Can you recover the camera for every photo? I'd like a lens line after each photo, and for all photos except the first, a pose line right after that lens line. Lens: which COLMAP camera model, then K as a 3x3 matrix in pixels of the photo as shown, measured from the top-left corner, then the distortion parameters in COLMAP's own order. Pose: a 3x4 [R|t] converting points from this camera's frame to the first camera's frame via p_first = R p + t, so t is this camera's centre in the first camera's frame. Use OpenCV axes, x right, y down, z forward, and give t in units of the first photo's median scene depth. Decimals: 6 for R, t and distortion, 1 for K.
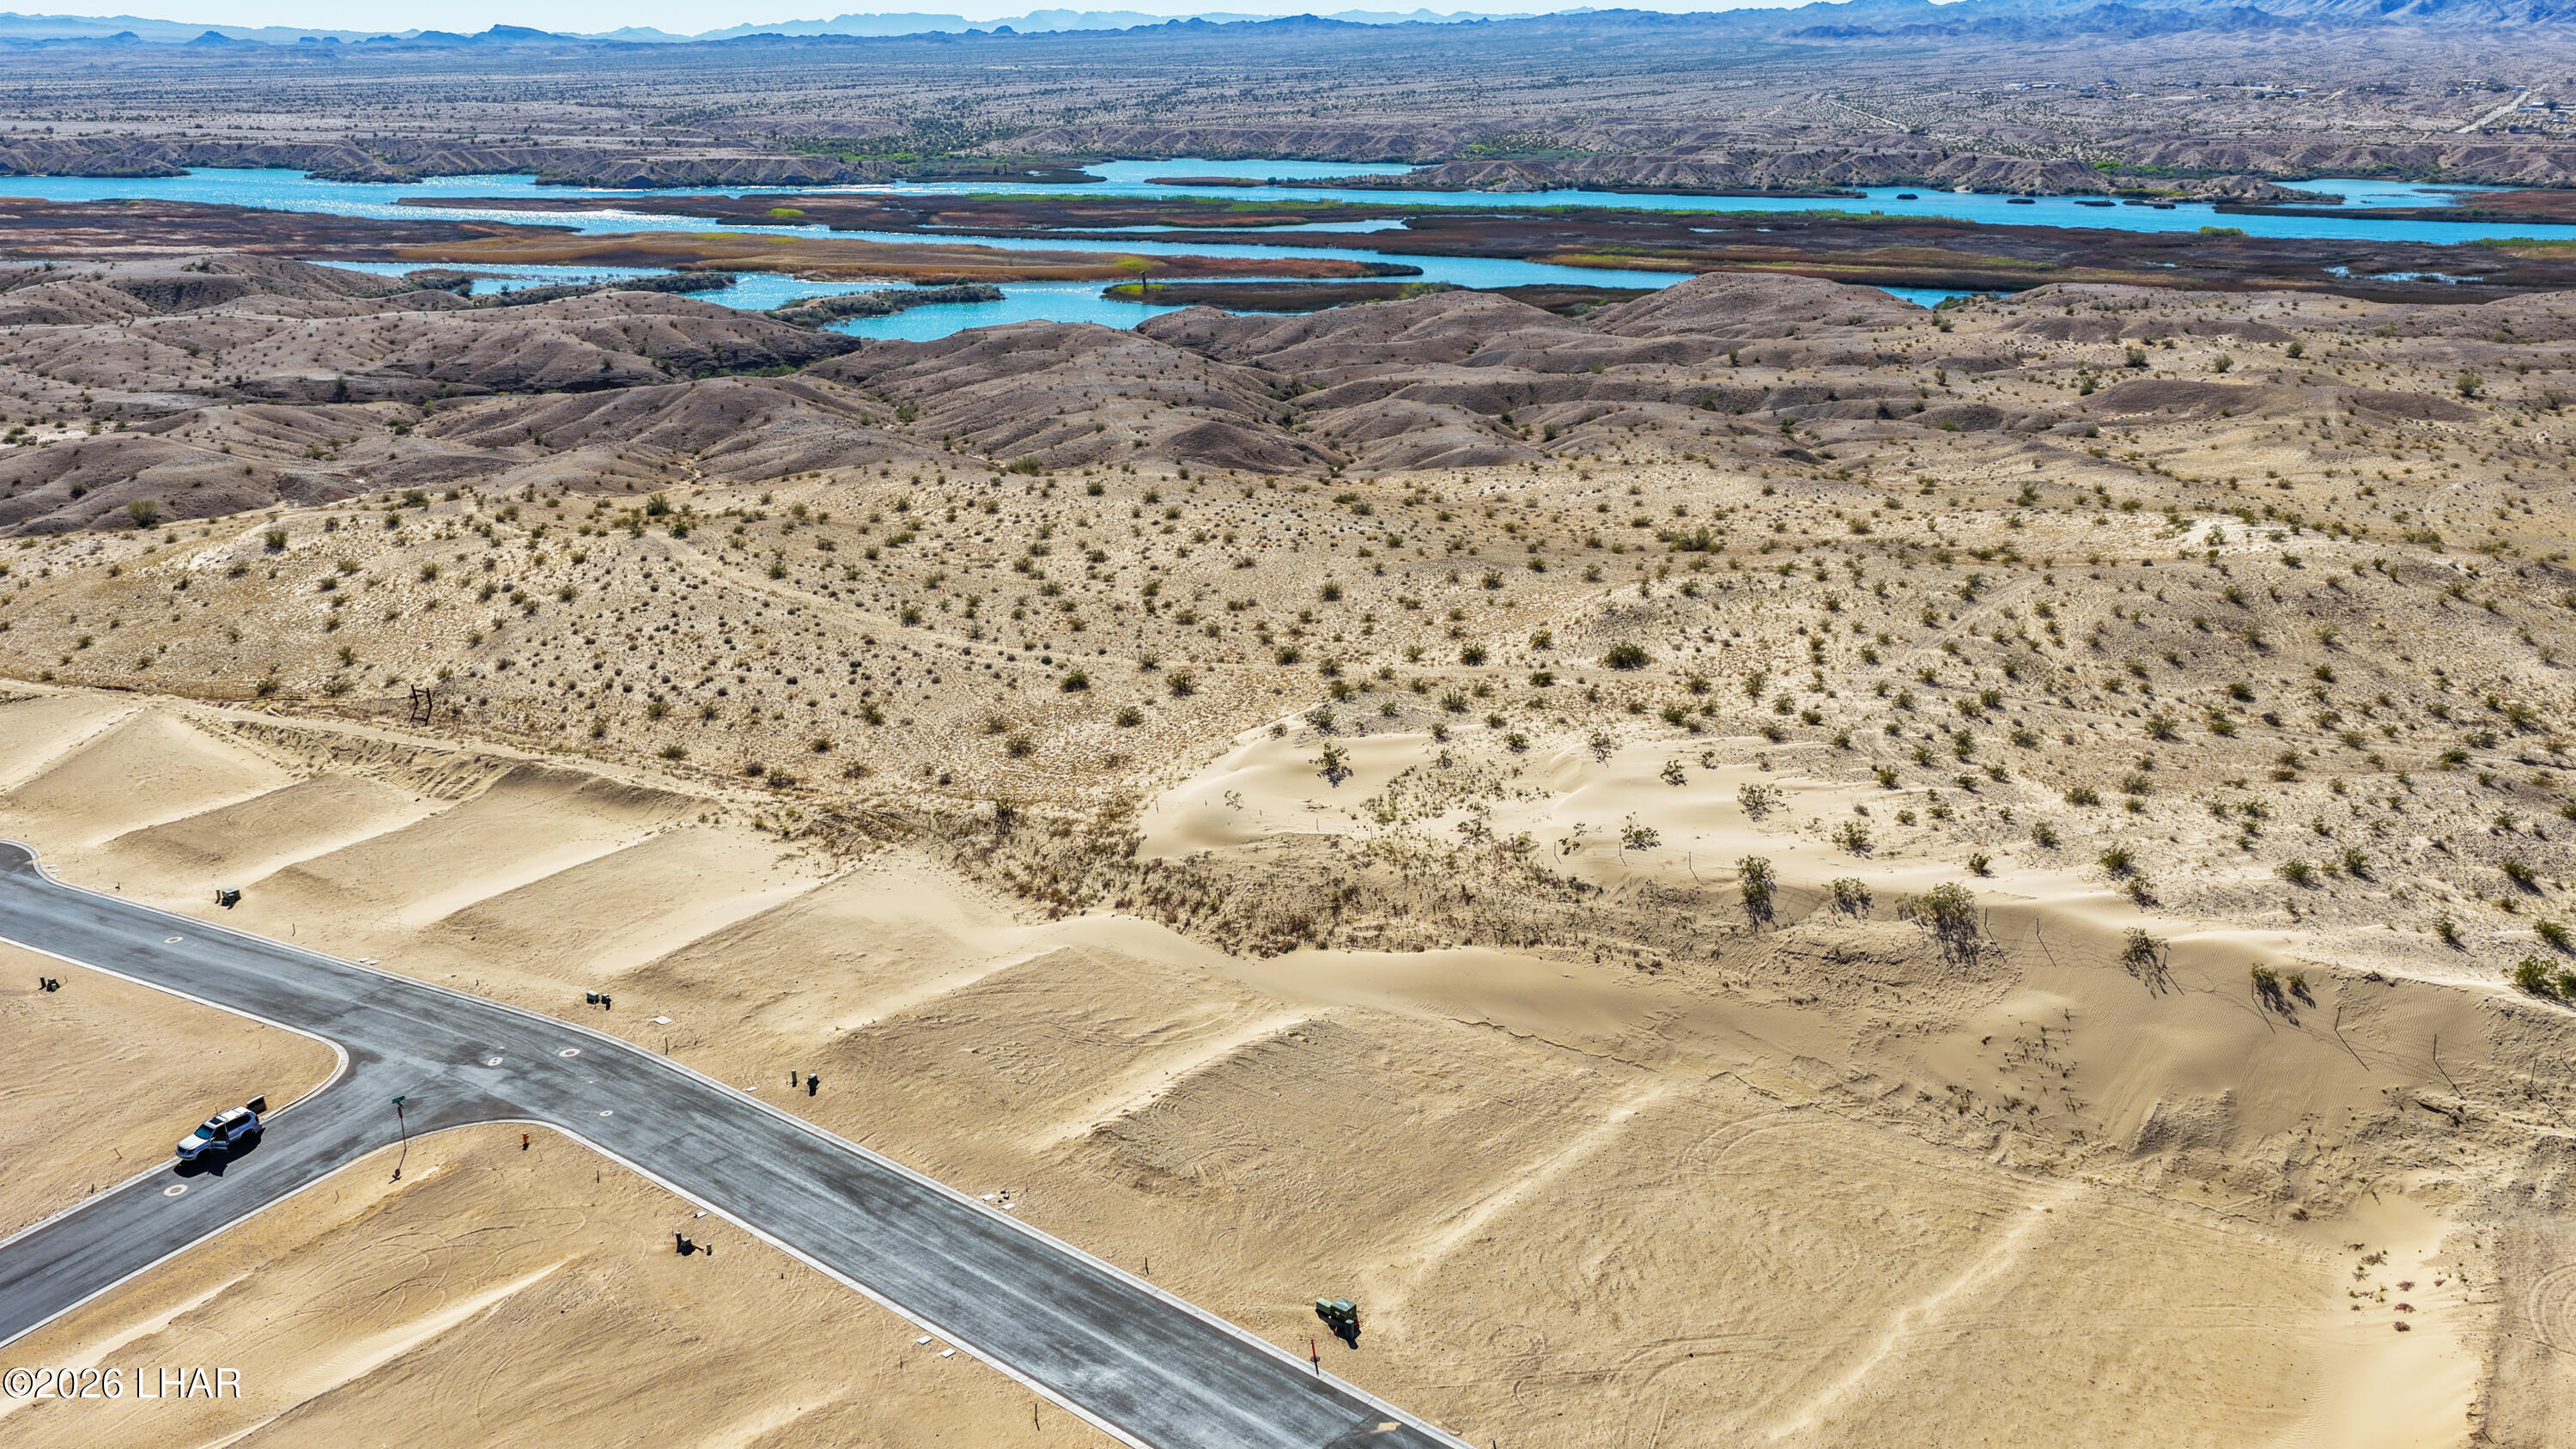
lens RADIAL K [[2142.8, 0, 1292.4], [0, 2142.8, 730.7], [0, 0, 1]] dist [-0.016167, 0.044566]
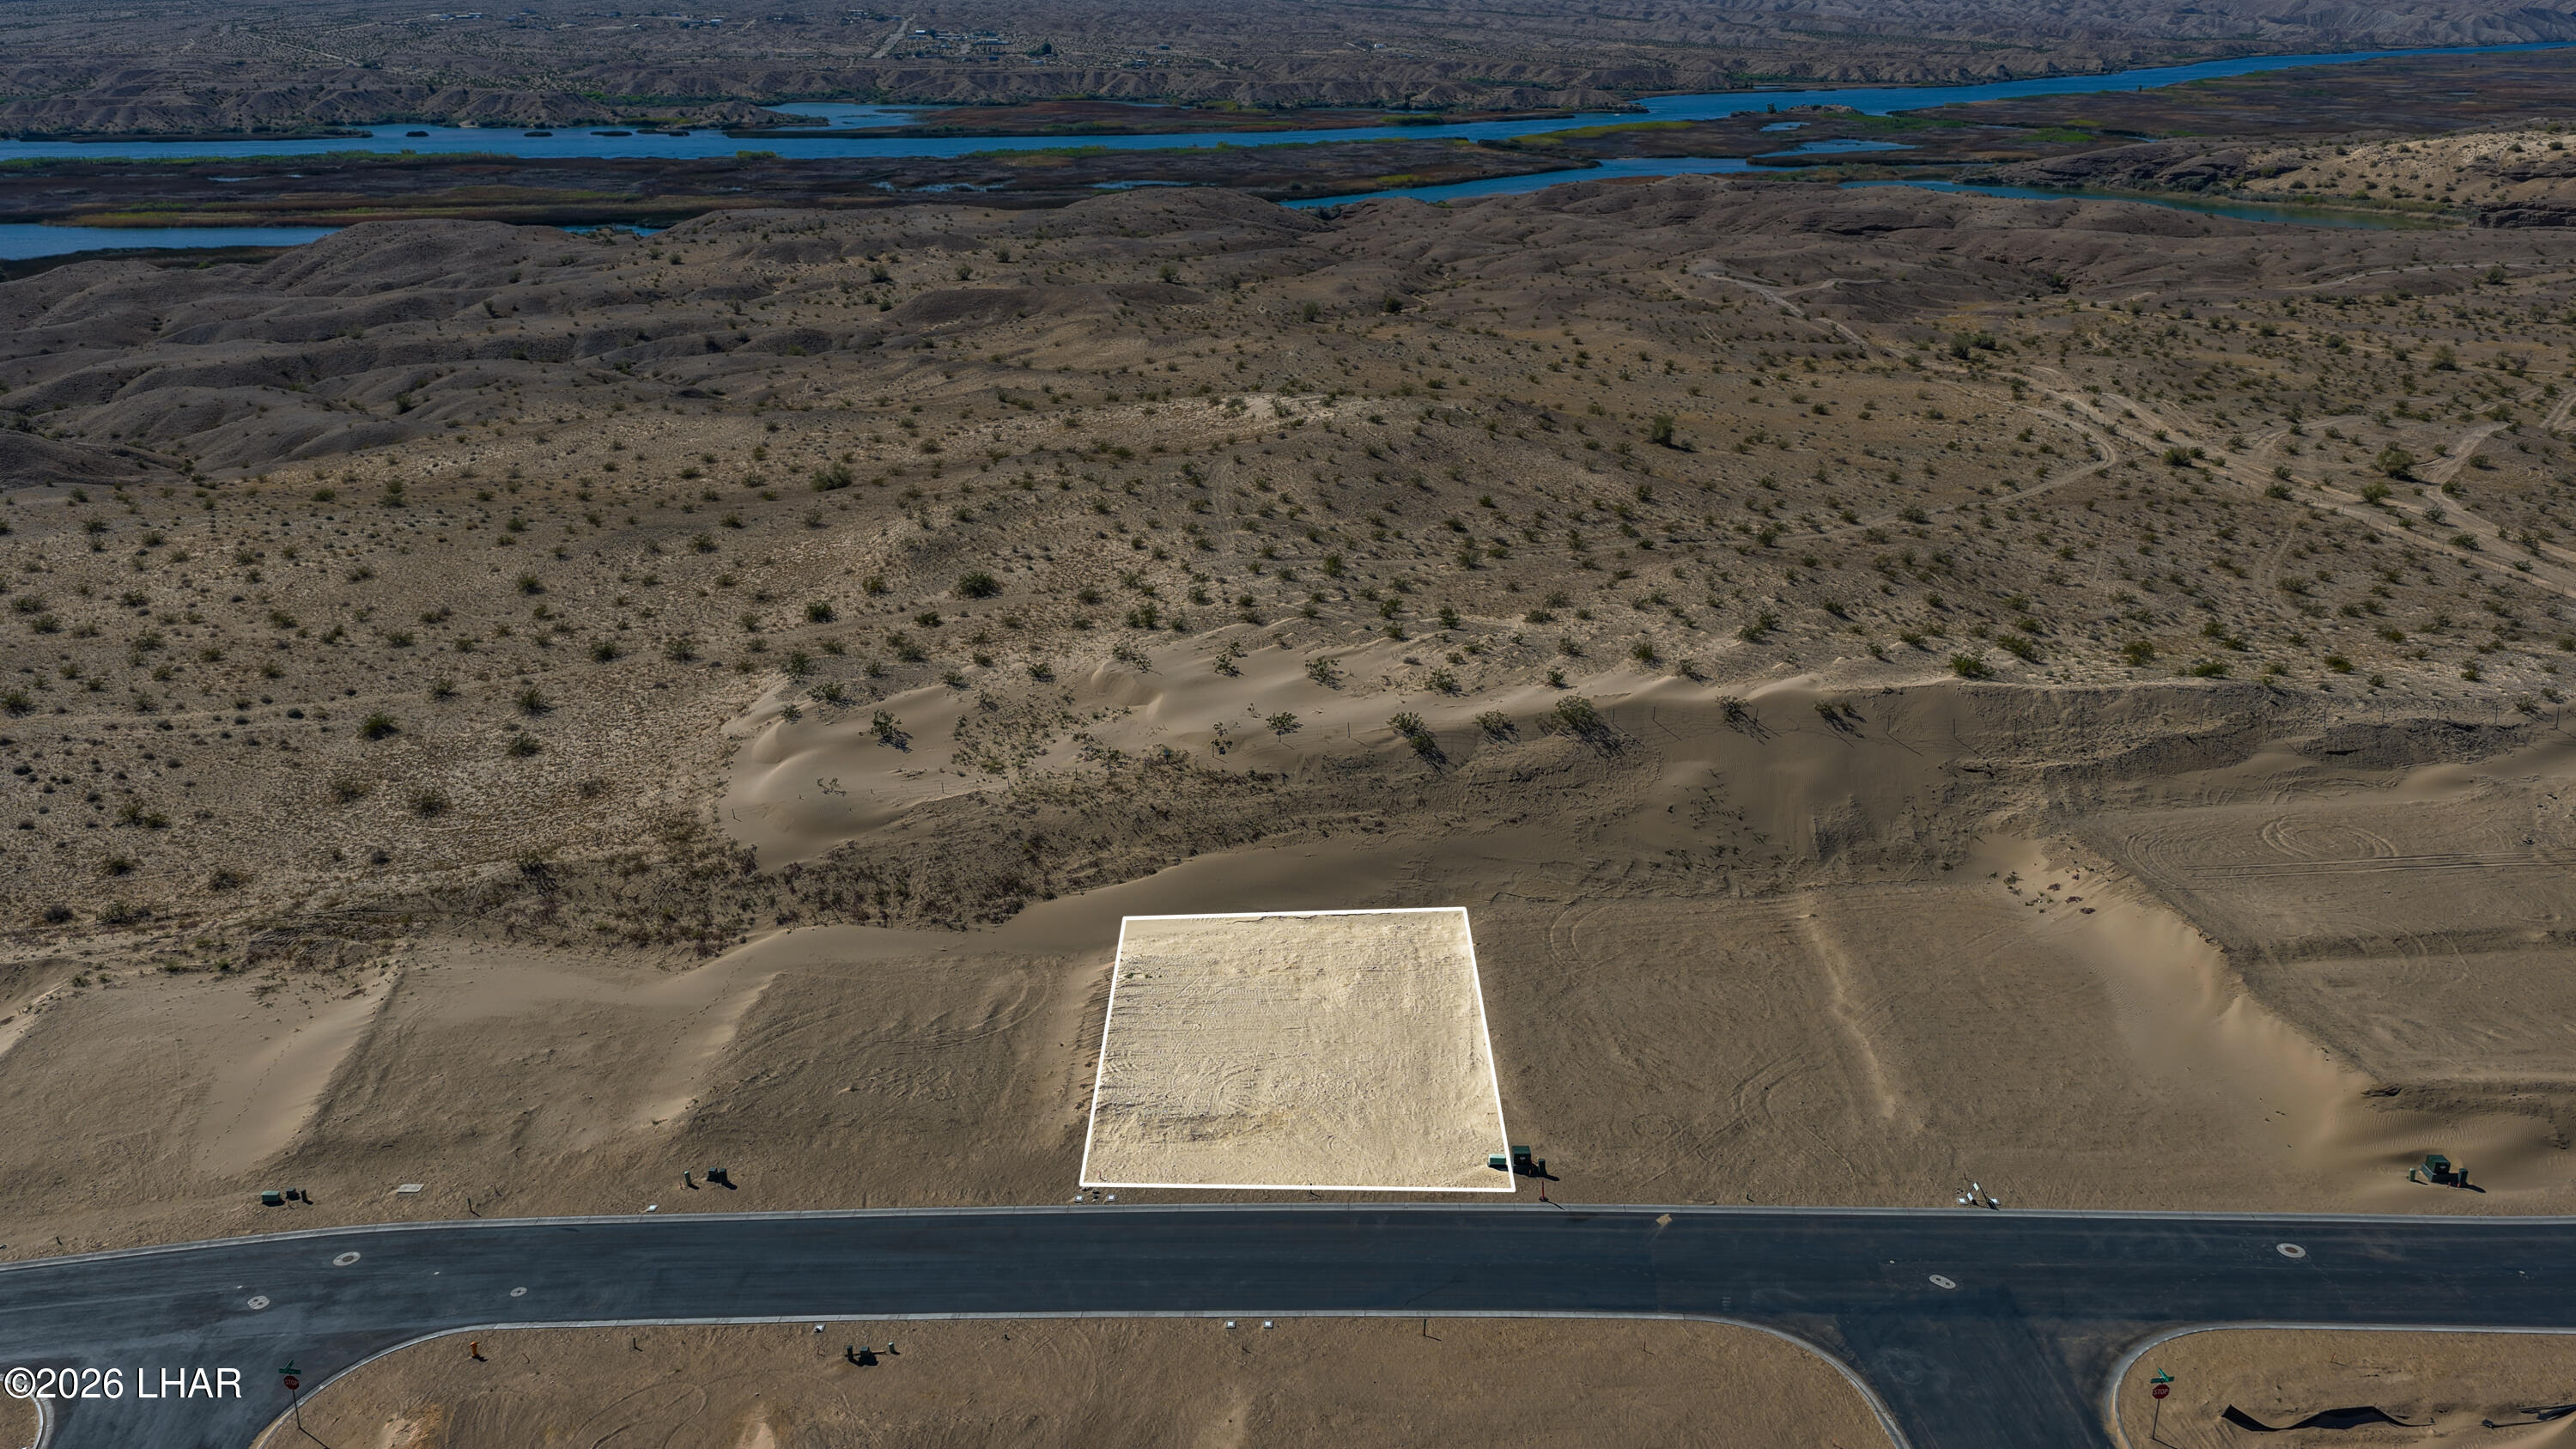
lens RADIAL K [[2142.8, 0, 1294.3], [0, 2142.8, 725.7], [0, 0, 1]] dist [-0.016167, 0.044566]
pose [[0.767565, -0.206801, 0.606694, -0.365014], [0.190055, 0.977387, 0.092708, -0.035661], [-0.612147, 0.044145, 0.789511, 0.106530]]
